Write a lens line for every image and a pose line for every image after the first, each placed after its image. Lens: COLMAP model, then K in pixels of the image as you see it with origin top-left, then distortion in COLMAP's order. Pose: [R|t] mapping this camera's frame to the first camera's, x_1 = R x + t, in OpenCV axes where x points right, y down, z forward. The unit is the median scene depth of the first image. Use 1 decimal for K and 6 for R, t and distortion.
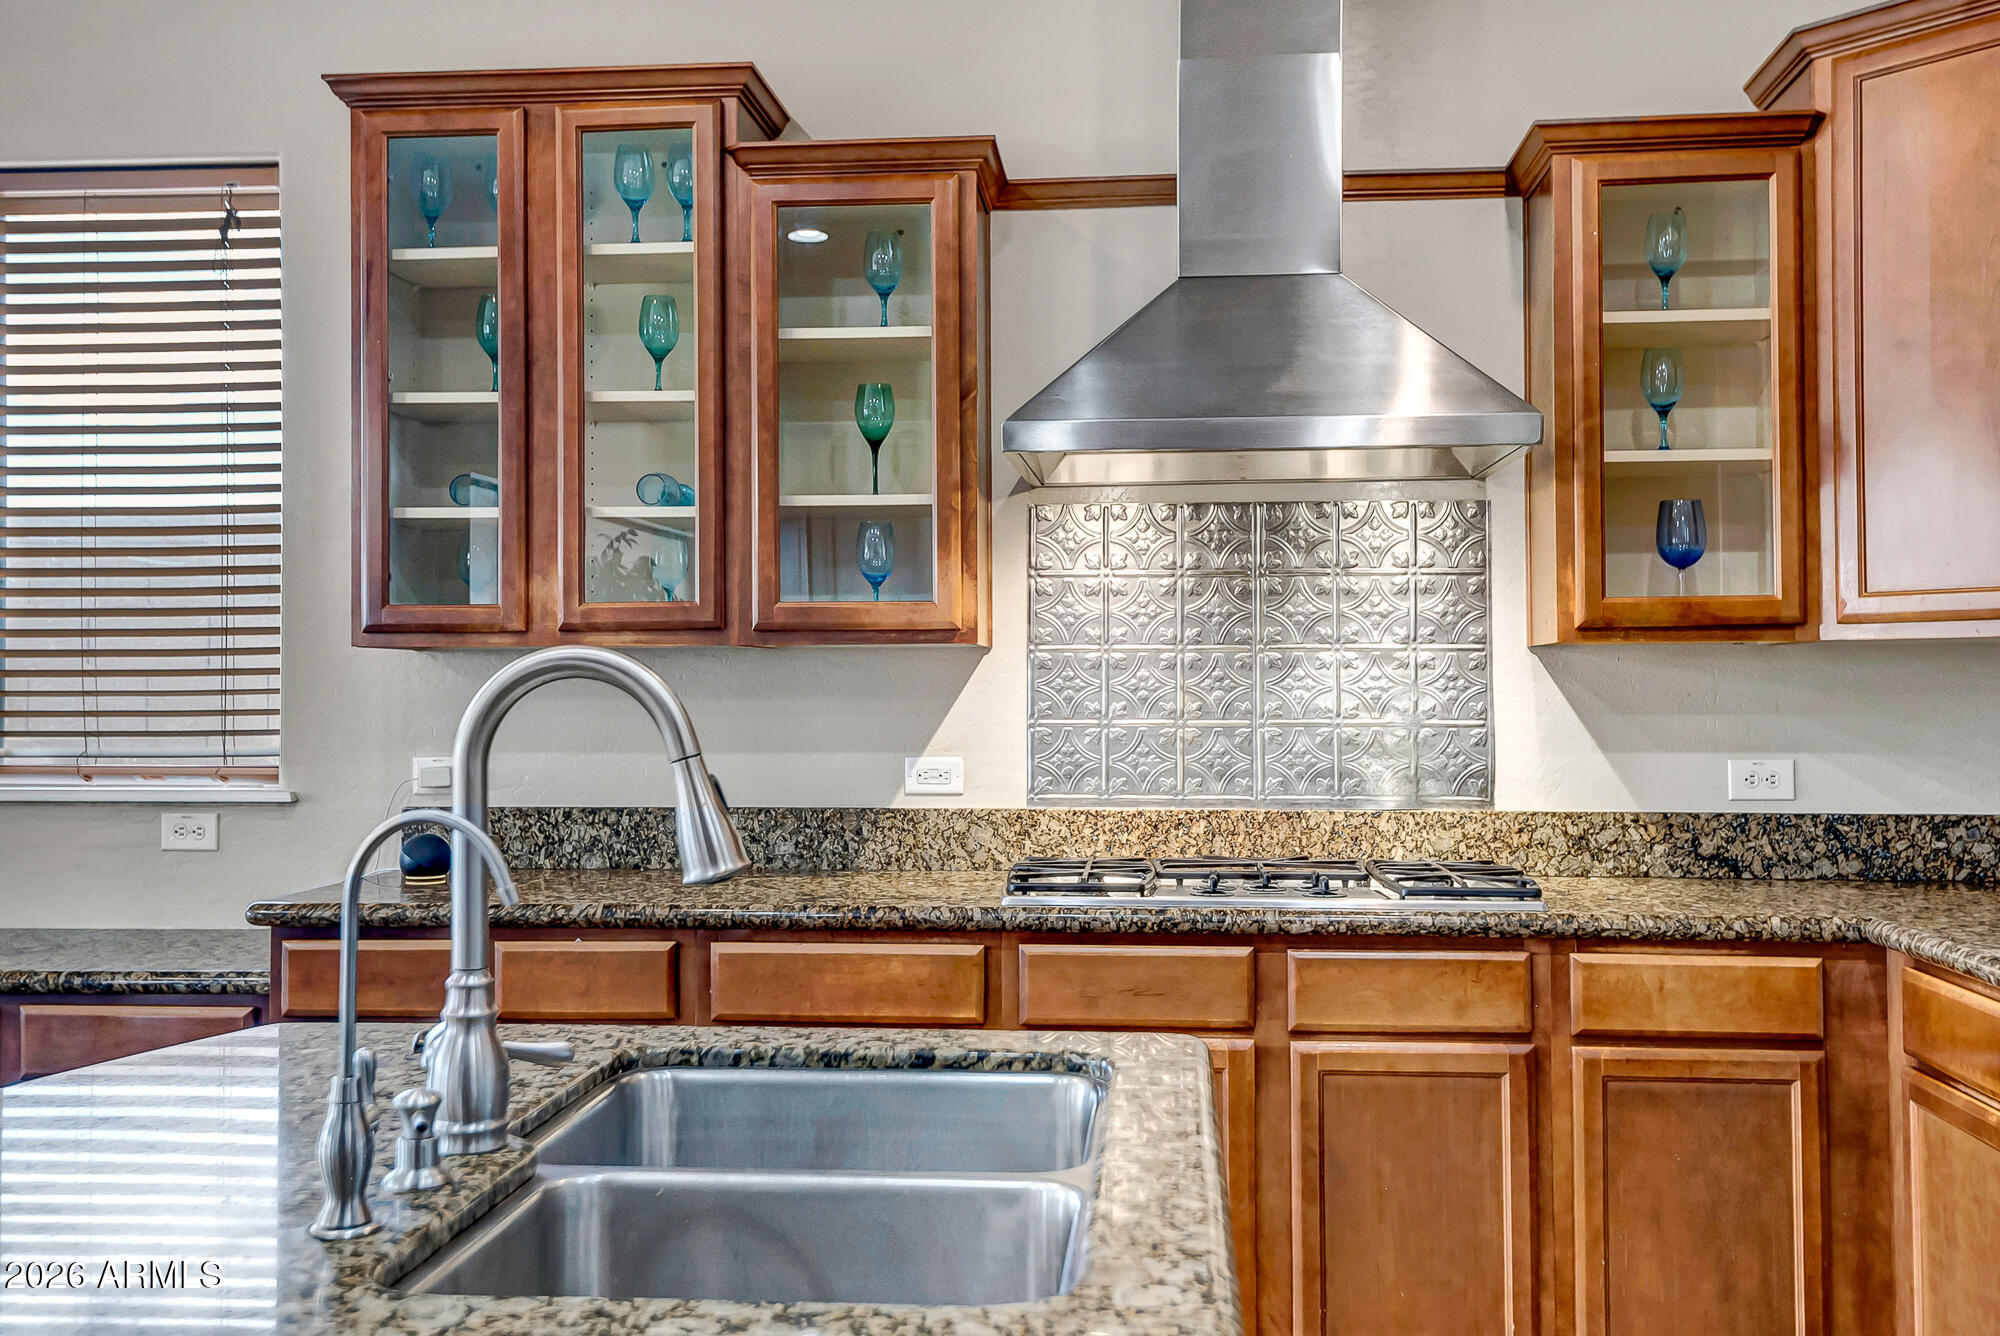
lens RADIAL K [[1912.6, 0, 1000.0], [0, 1912.6, 668.0], [0, 0, 1]] dist [0.011639, 0.007020]
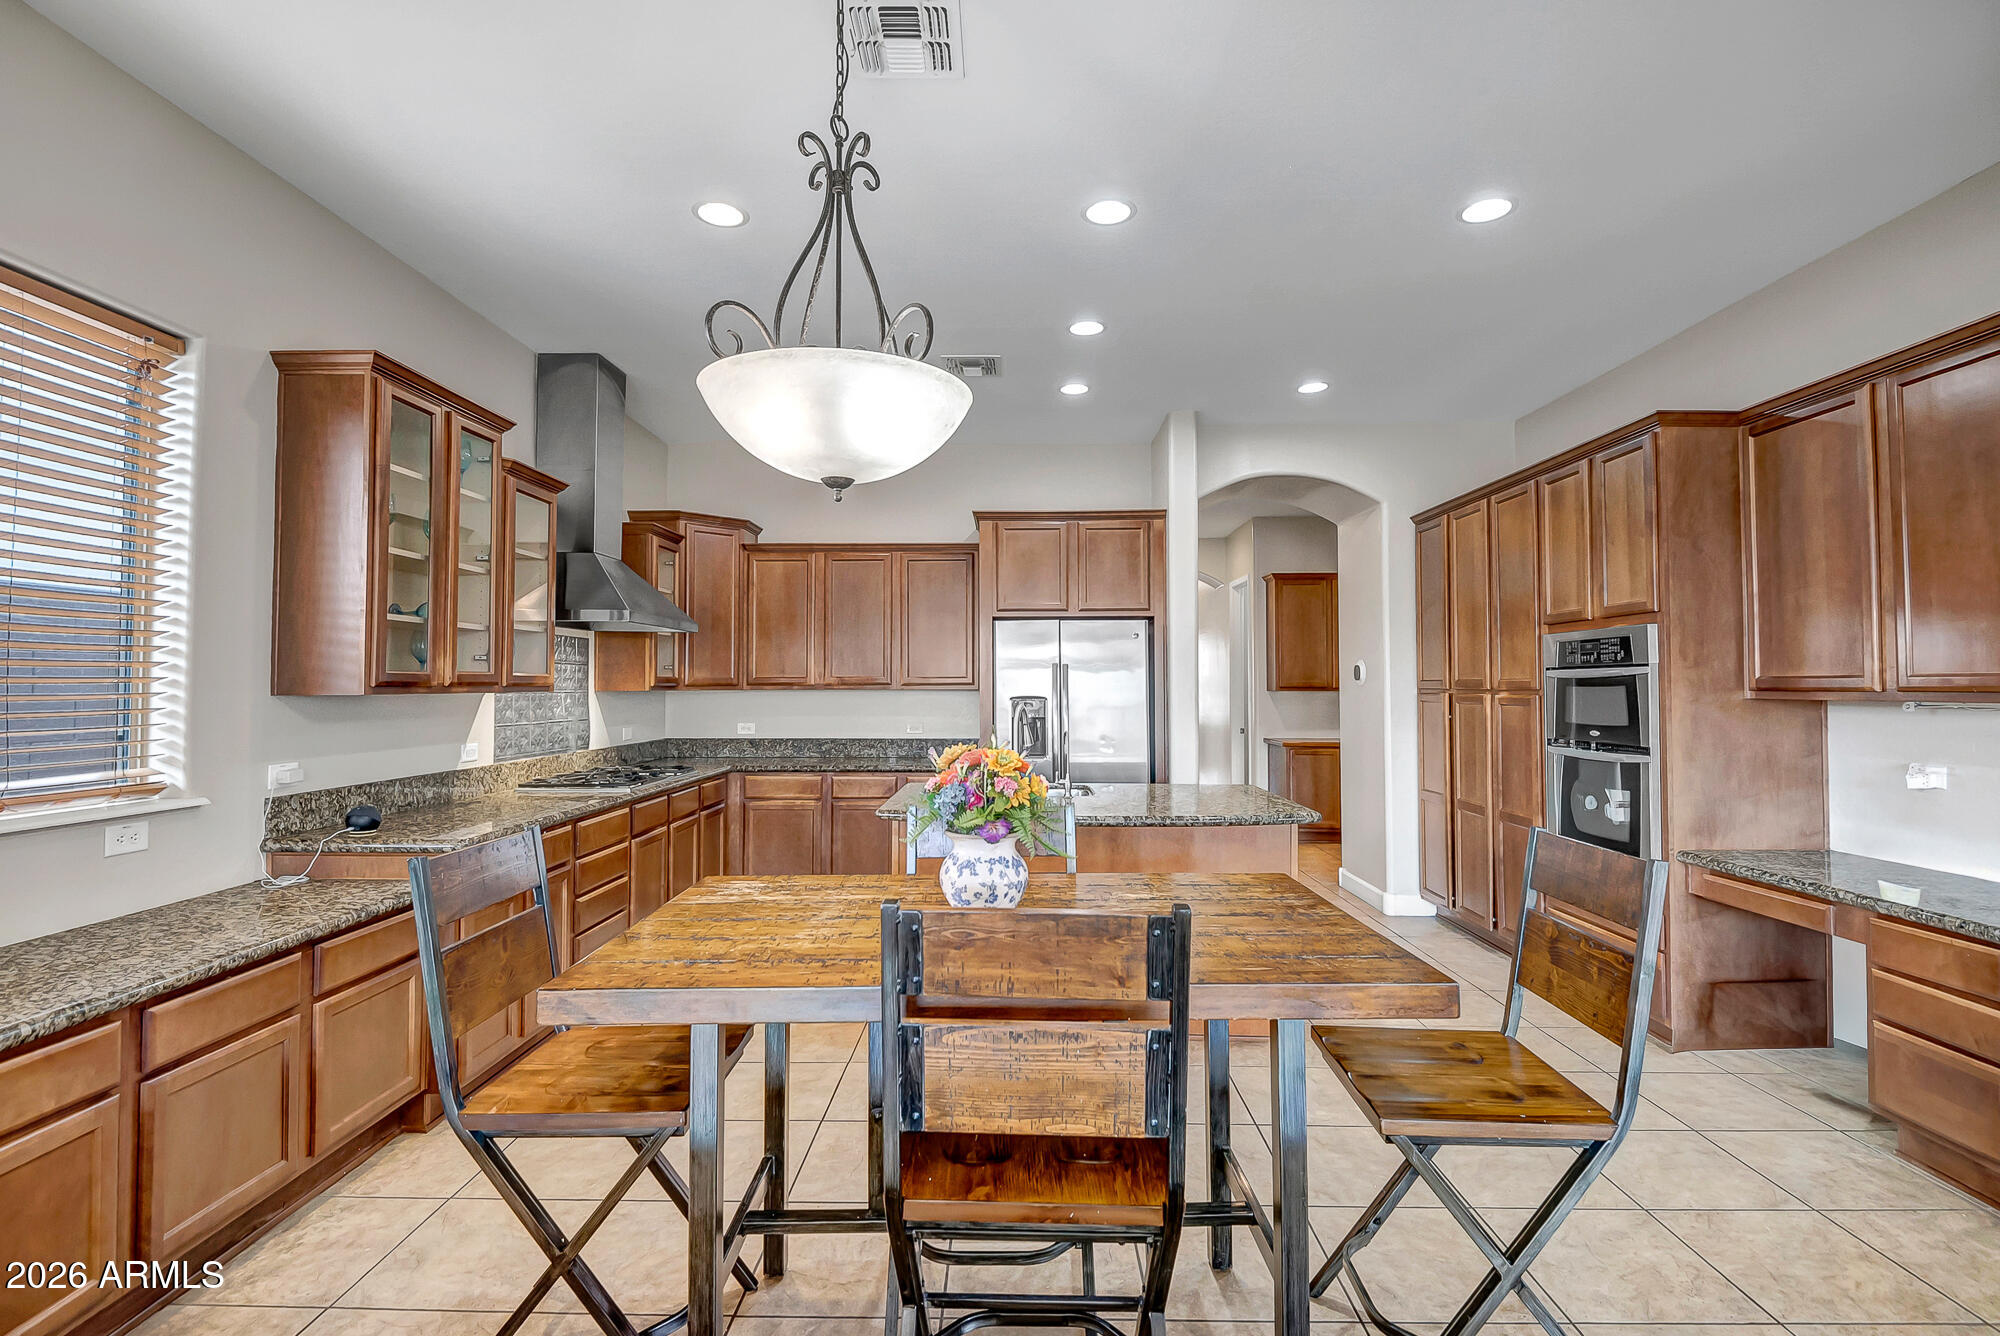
lens RADIAL K [[921.0, 0, 1000.5], [0, 921.0, 658.7], [0, 0, 1]] dist [0.000160, -0.029384]
pose [[-0.069738, 0.030562, 0.997097, -1.132728], [-0.010339, 0.999455, -0.031357, -0.022564], [-0.997512, -0.012496, -0.069384, 0.497331]]
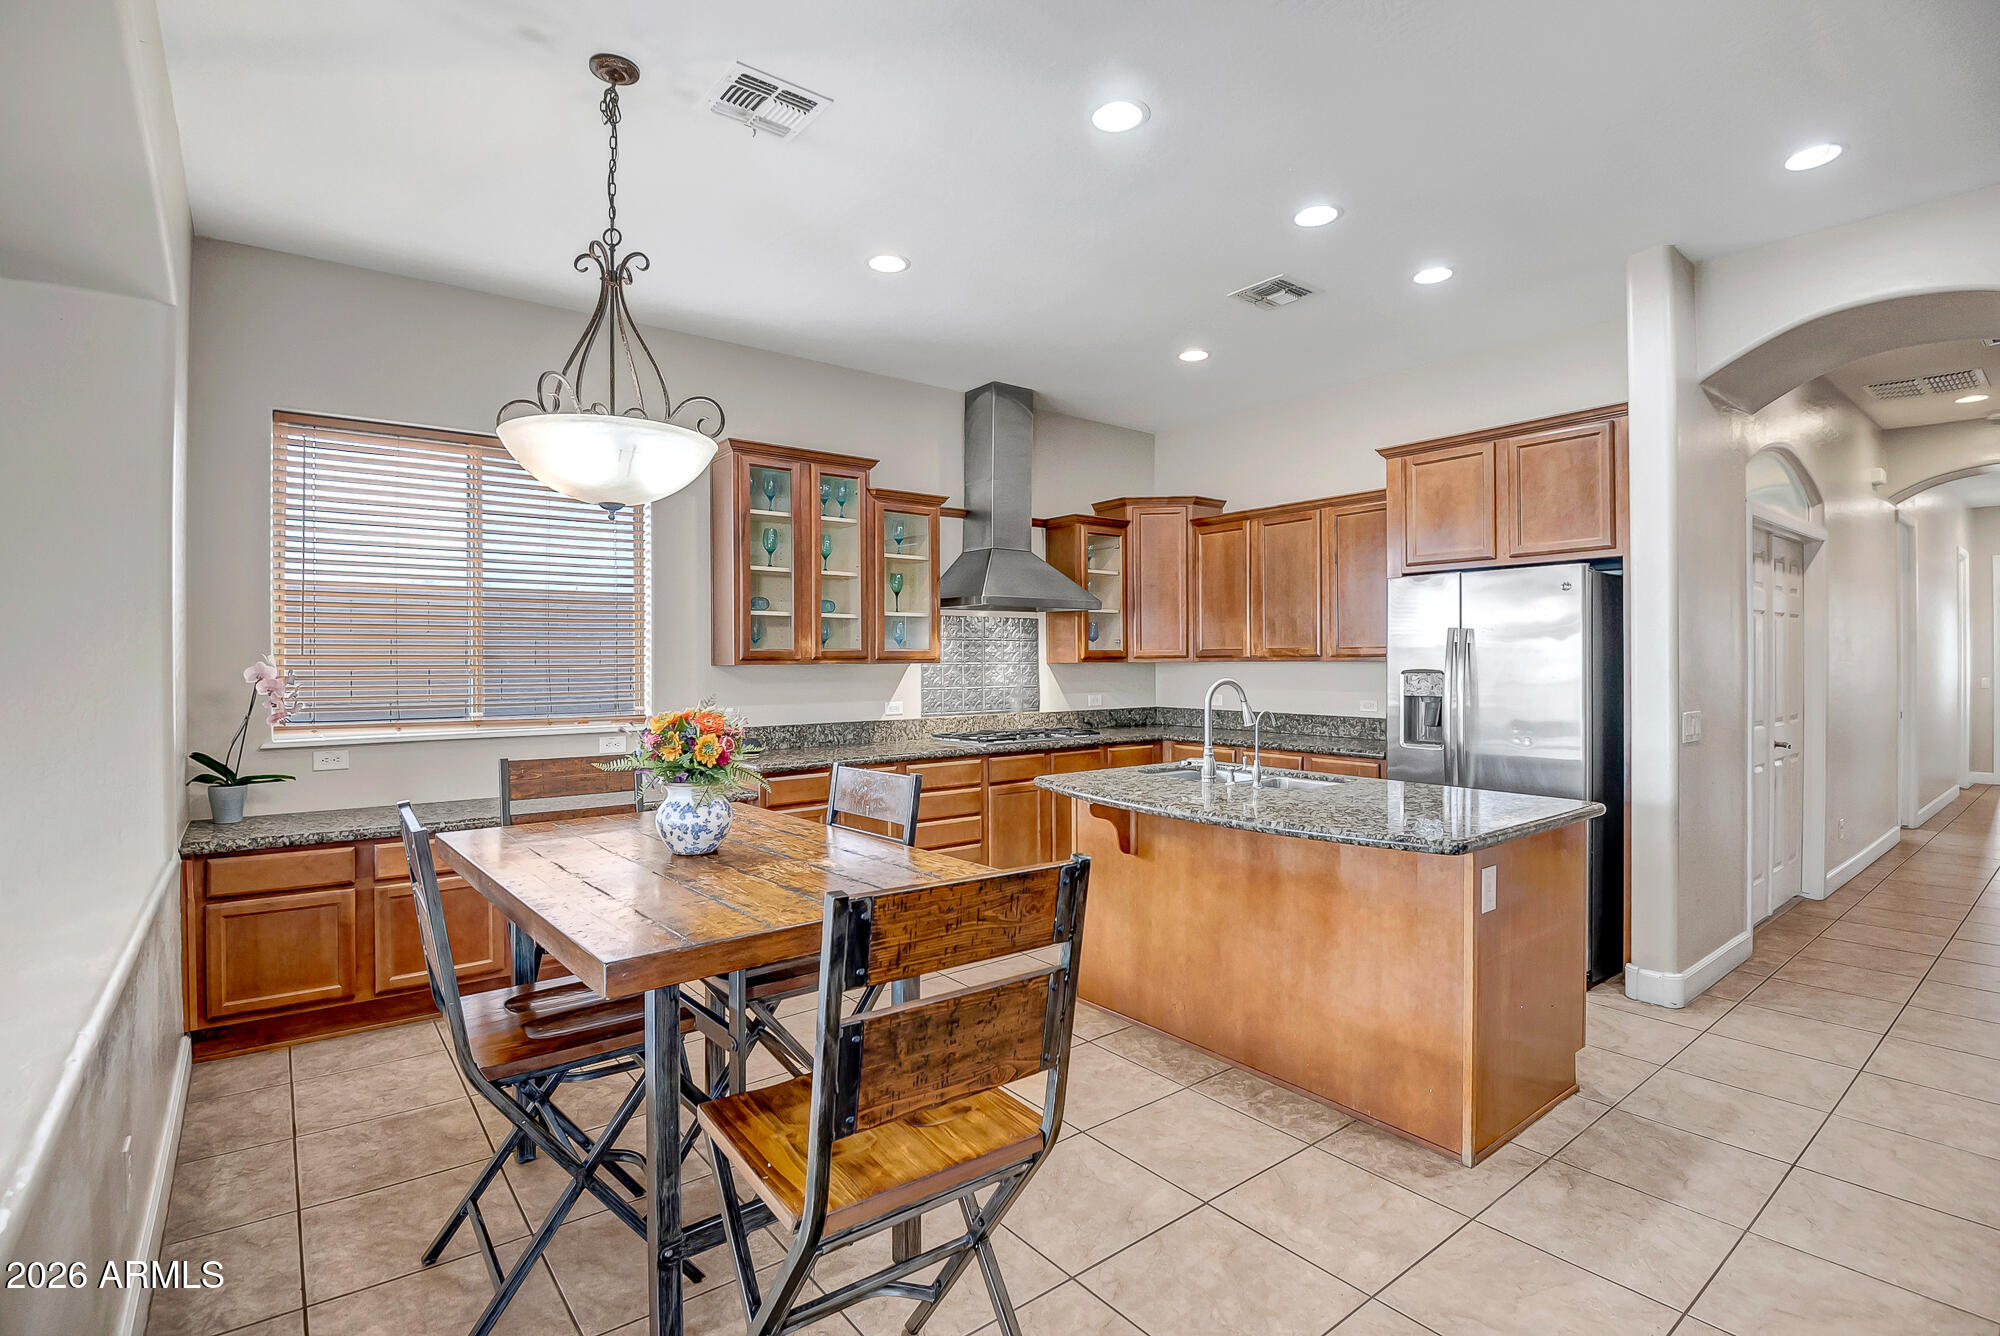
lens RADIAL K [[921.0, 0, 1000.5], [0, 921.0, 658.7], [0, 0, 1]] dist [0.000160, -0.029384]
pose [[0.732172, -0.000409, 0.681120, -0.884638], [-0.004492, 0.999975, 0.005430, -0.027098], [-0.681105, -0.007035, 0.732152, -0.124615]]
